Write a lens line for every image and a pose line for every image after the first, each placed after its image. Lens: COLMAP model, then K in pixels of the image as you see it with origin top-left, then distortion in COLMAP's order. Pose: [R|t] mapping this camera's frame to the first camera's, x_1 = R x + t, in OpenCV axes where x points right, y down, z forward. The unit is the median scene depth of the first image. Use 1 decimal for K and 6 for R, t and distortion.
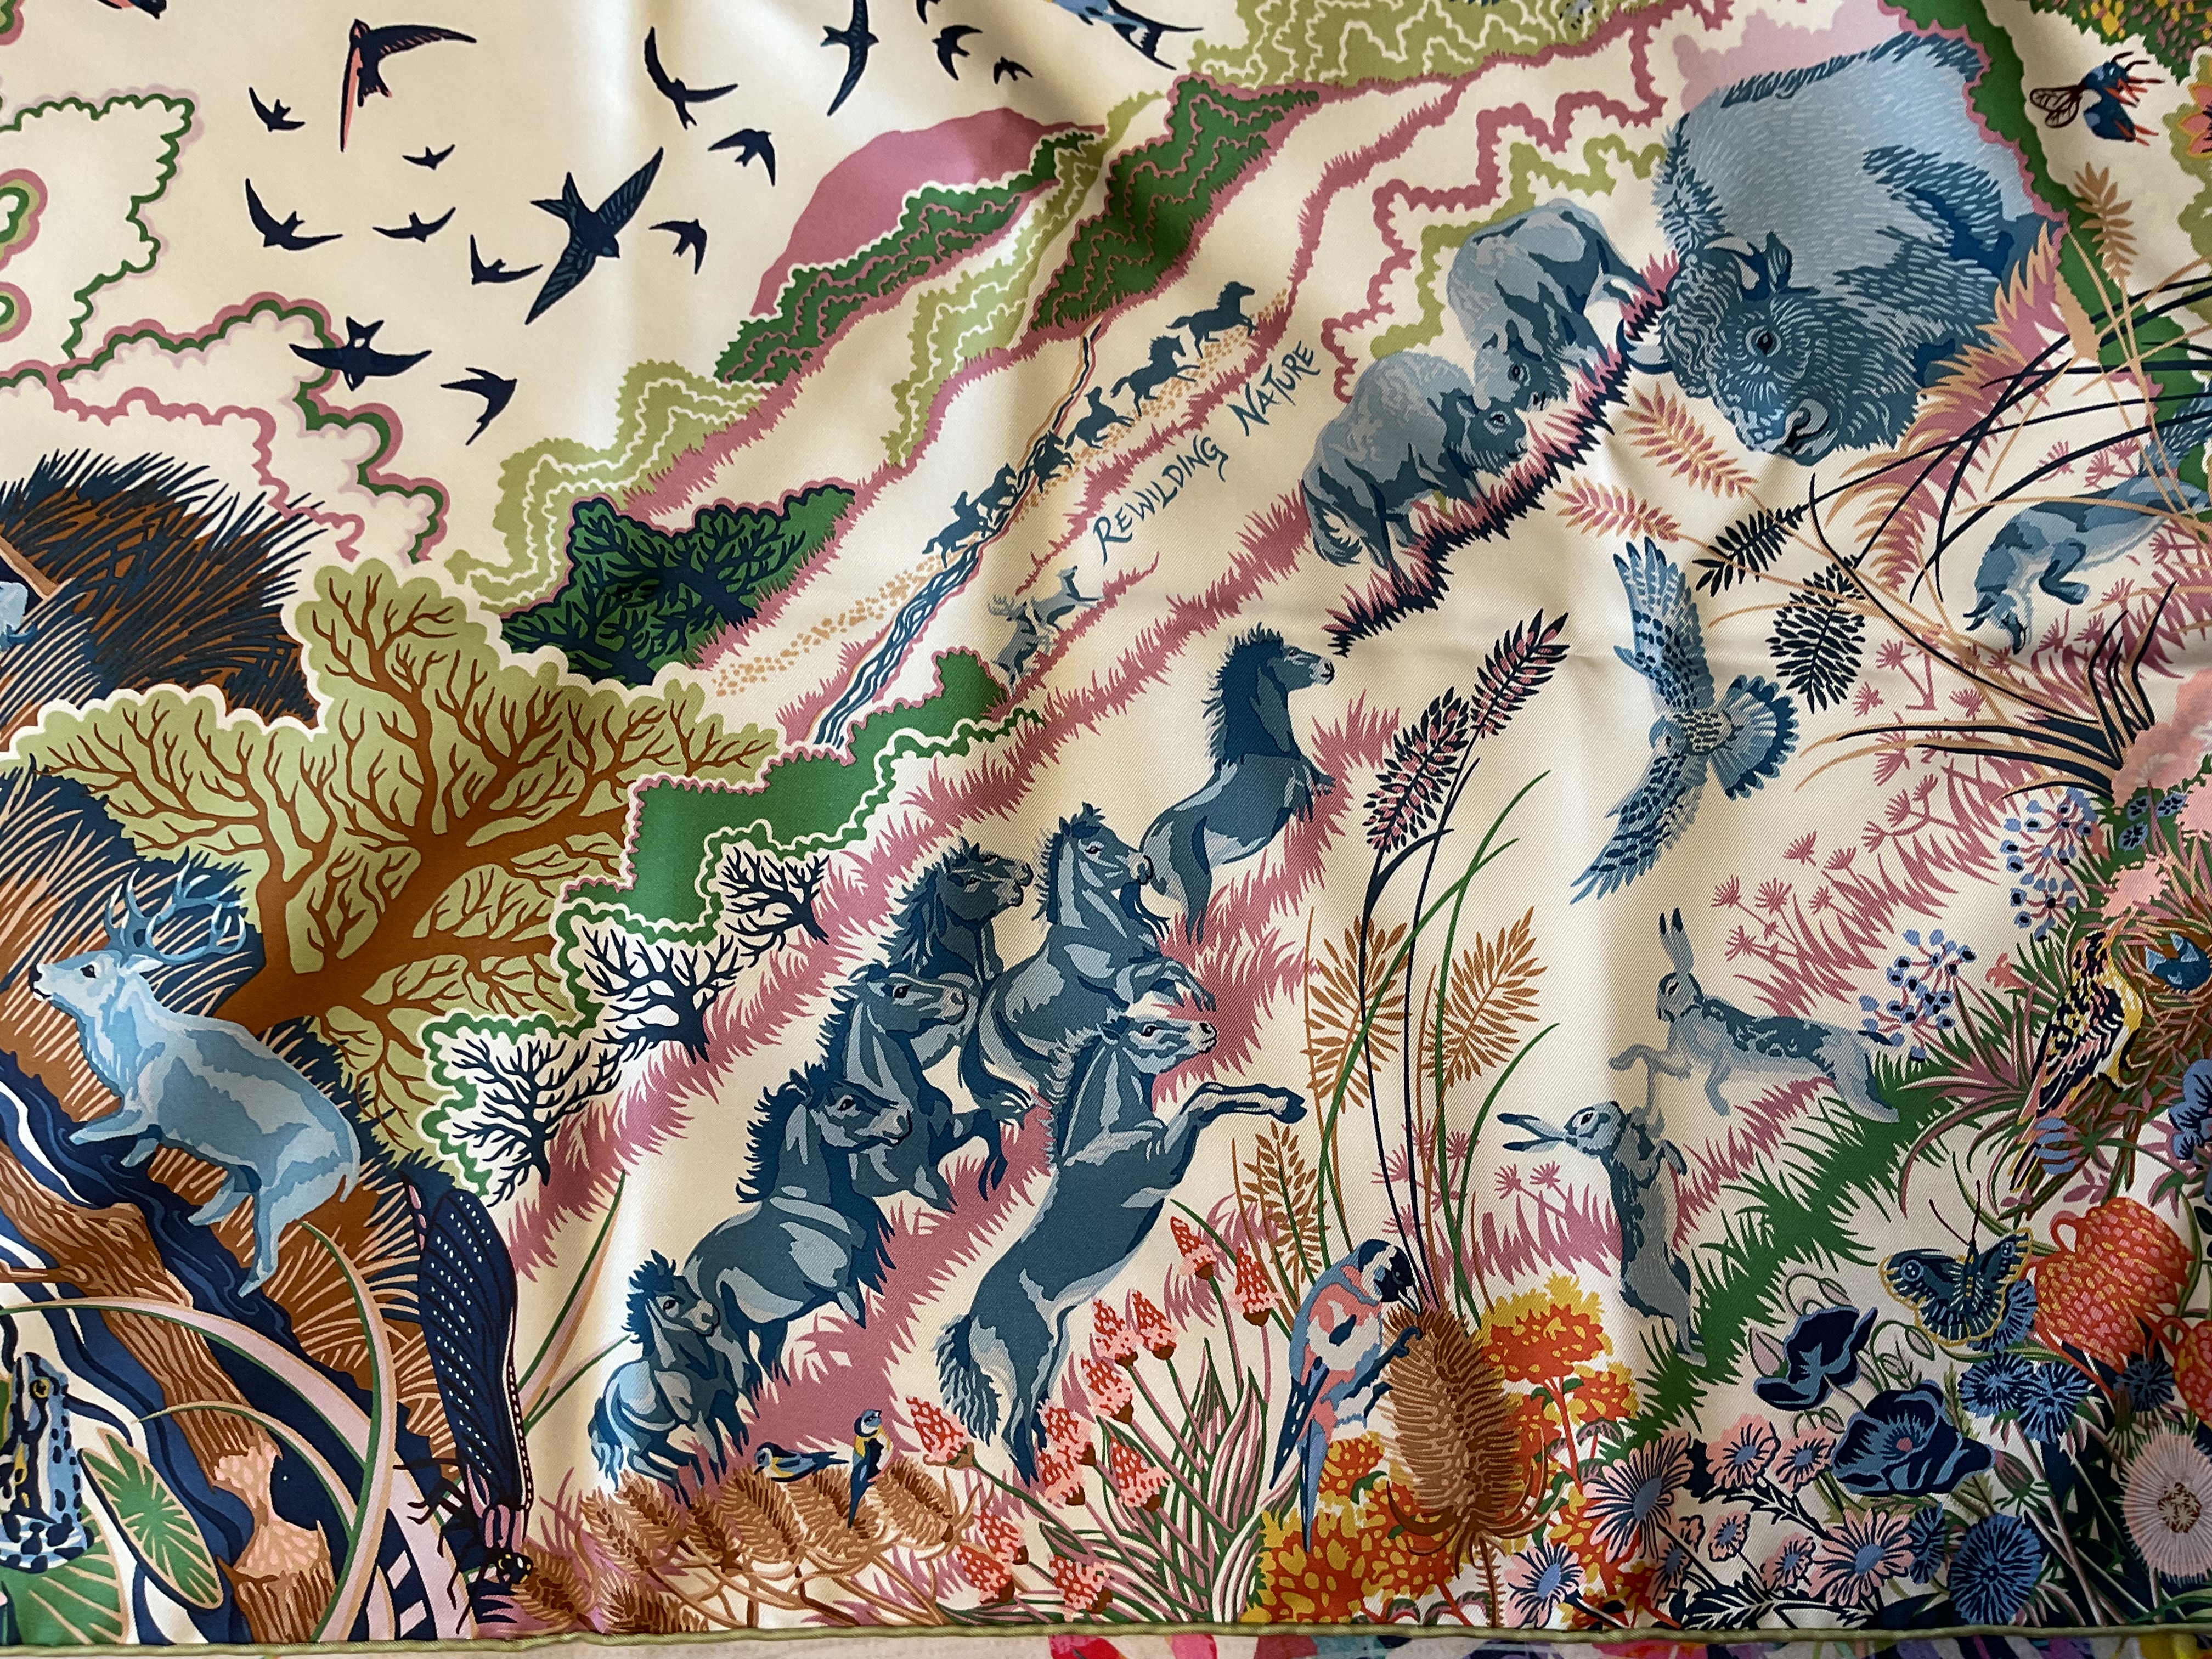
lens RADIAL K [[1867.1, 0, 1109.5], [0, 1867.1, 816.0], [0, 0, 1]] dist [0.101711, -0.237228]
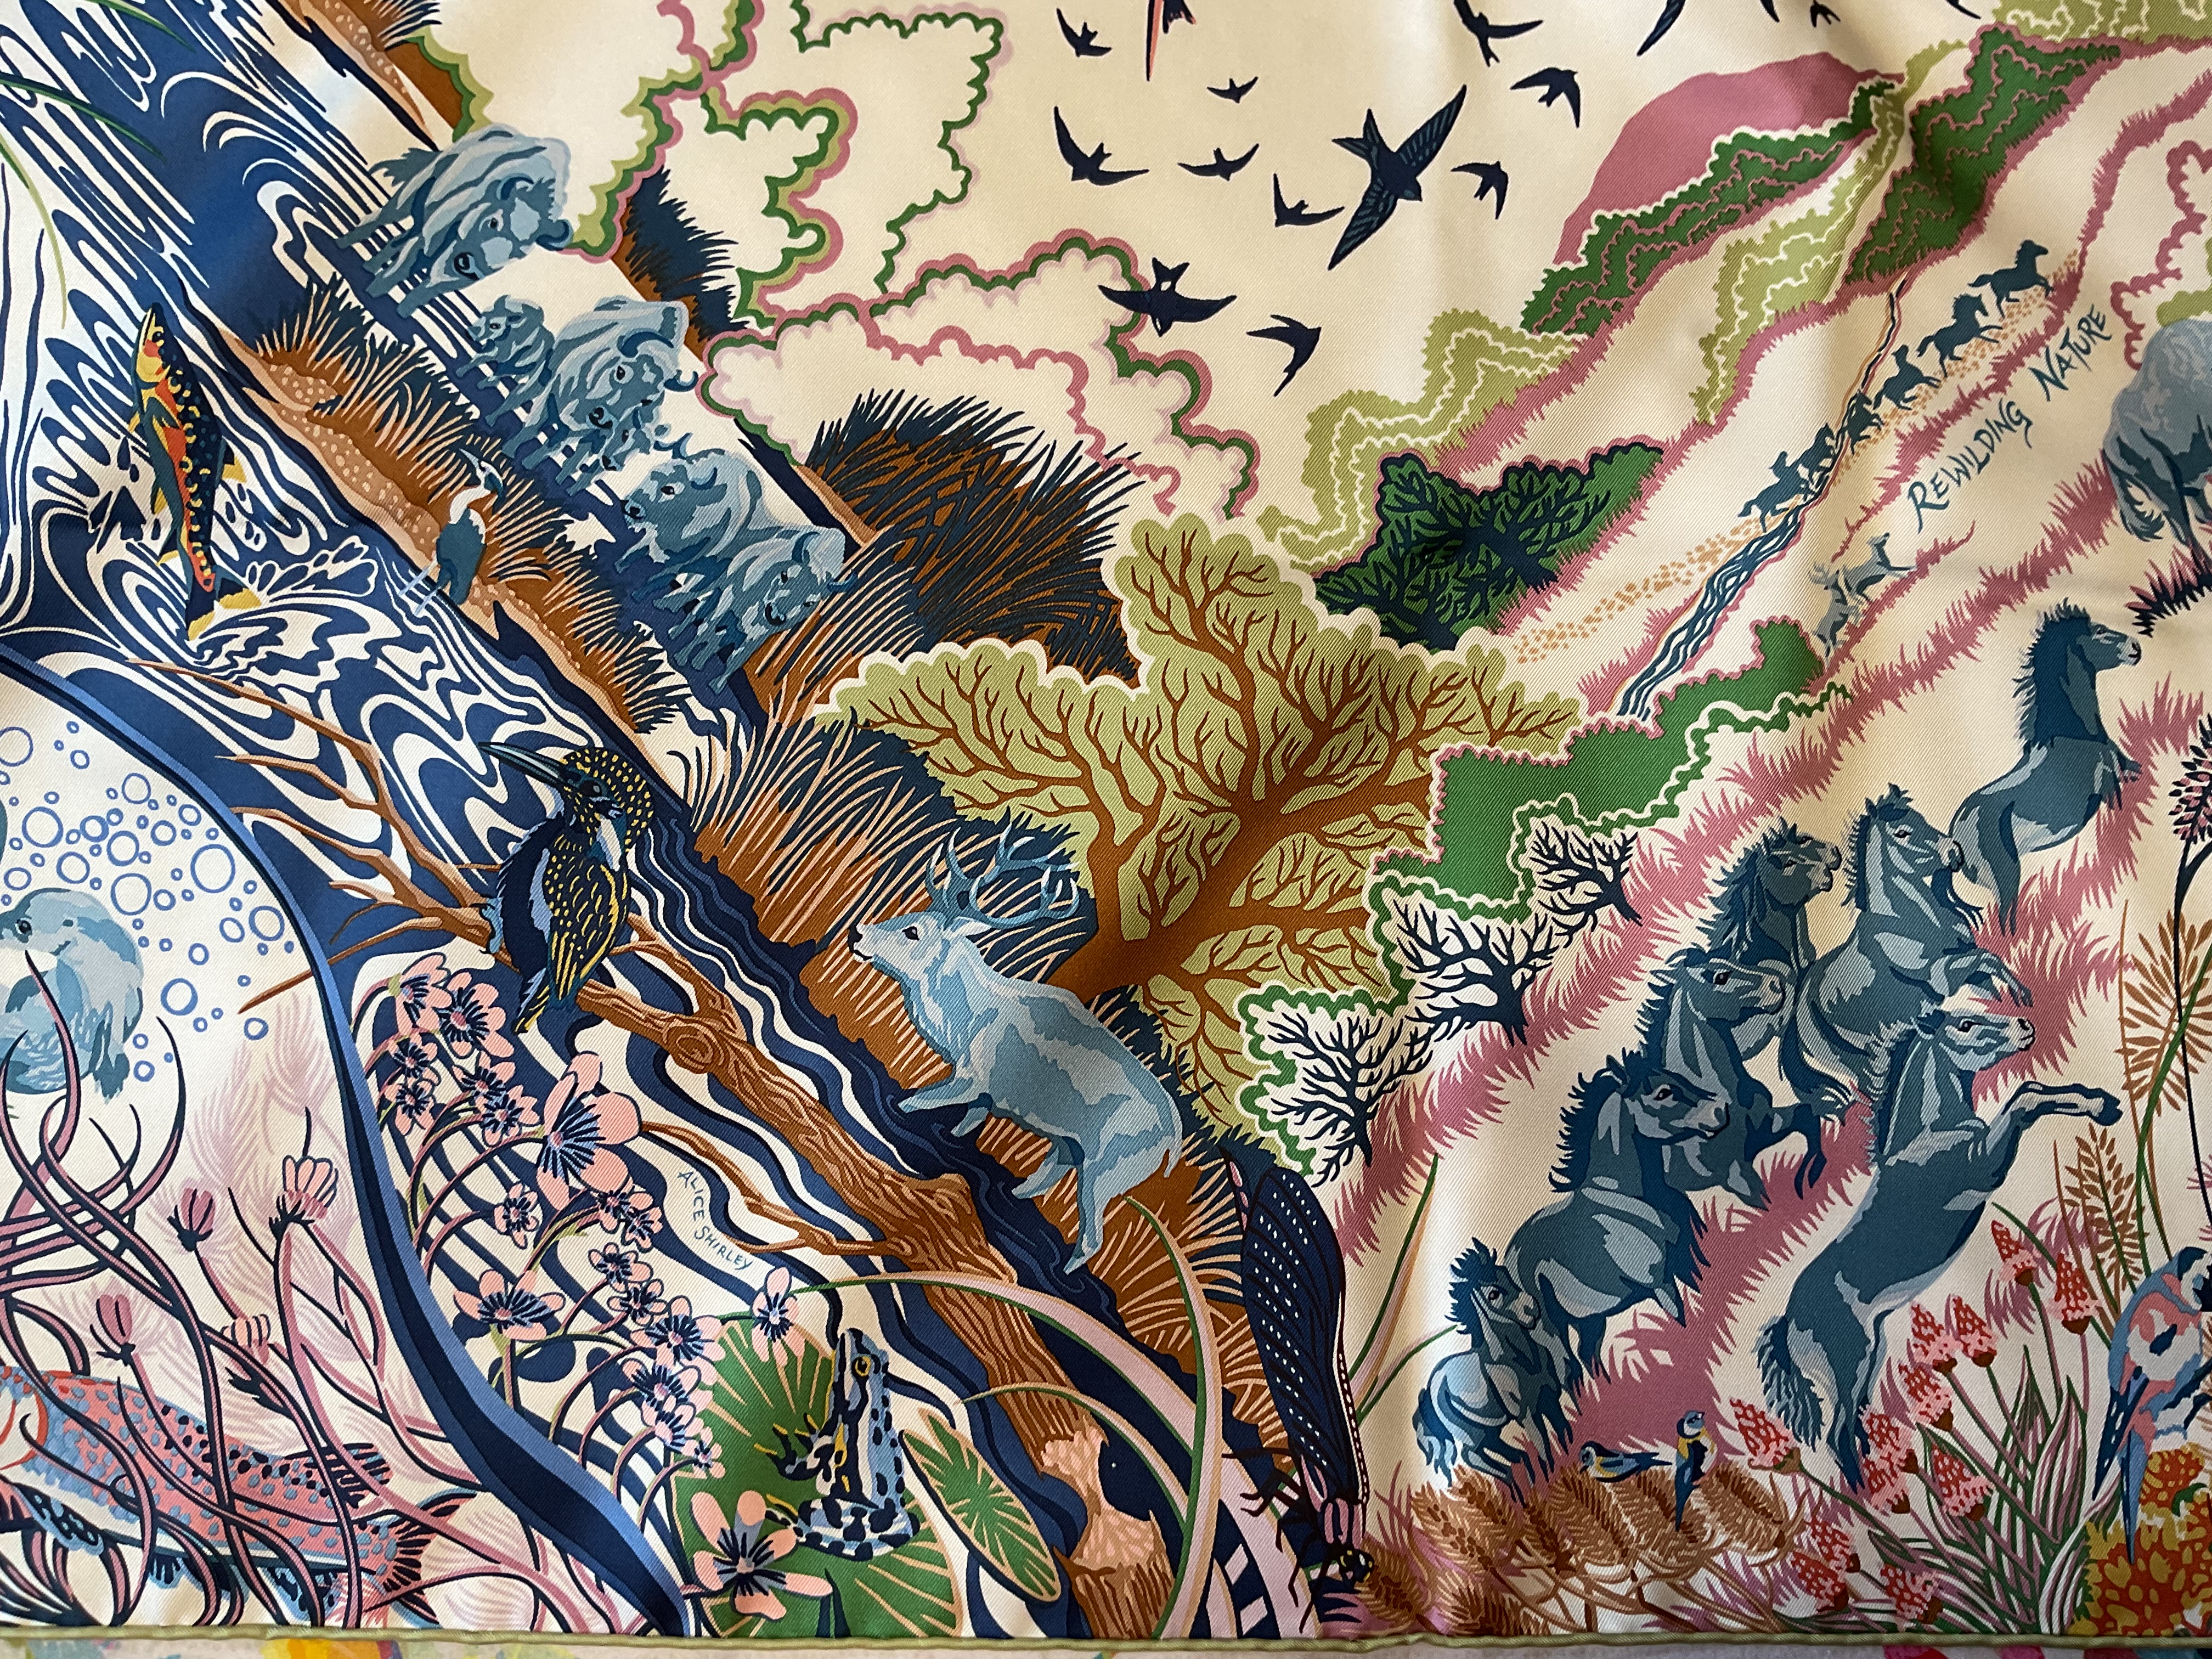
lens RADIAL K [[1867.1, 0, 1109.5], [0, 1867.1, 816.0], [0, 0, 1]] dist [0.101711, -0.237228]
pose [[0.999606, 0.025882, -0.010850, -0.412849], [-0.025671, 0.999487, 0.019135, 0.001206], [0.011339, -0.018849, 0.999758, 0.039361]]
